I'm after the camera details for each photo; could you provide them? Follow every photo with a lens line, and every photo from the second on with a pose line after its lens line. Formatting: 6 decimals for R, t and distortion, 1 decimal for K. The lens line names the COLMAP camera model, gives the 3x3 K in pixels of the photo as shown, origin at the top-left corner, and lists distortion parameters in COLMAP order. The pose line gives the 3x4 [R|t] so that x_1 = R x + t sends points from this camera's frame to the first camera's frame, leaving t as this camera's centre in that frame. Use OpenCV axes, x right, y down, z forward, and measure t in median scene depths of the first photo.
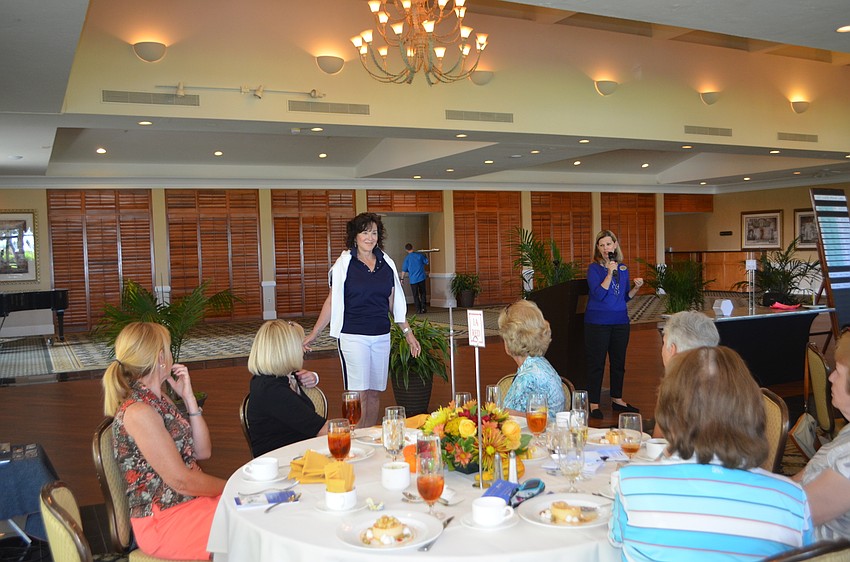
lens RADIAL K [[1164.6, 0, 425.0], [0, 1164.6, 281.0], [0, 0, 1]] dist [0.008427, -0.013944]
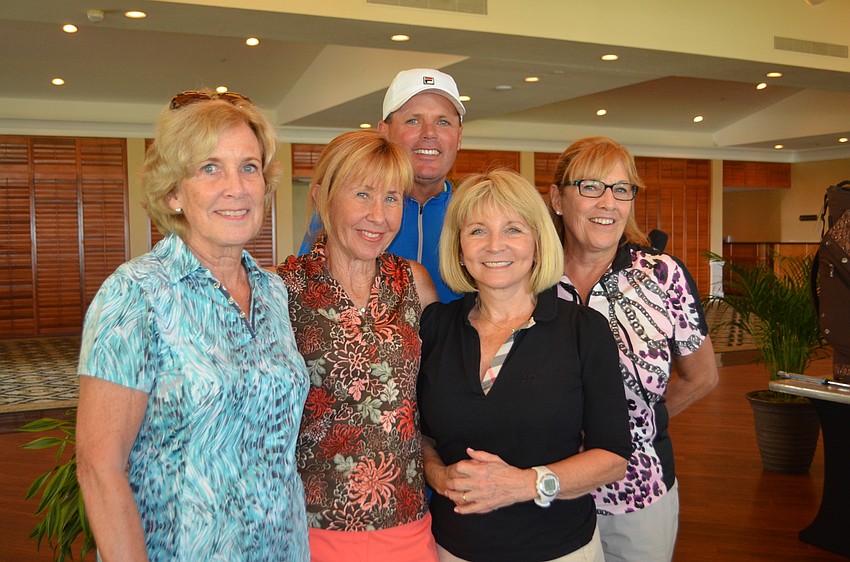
lens RADIAL K [[1164.6, 0, 425.0], [0, 1164.6, 281.0], [0, 0, 1]] dist [0.008427, -0.013944]
pose [[0.999547, 0.017576, -0.024442, 0.046325], [-0.017314, 0.999791, 0.010912, -0.006368], [0.024629, -0.010484, 0.999642, 0.315069]]
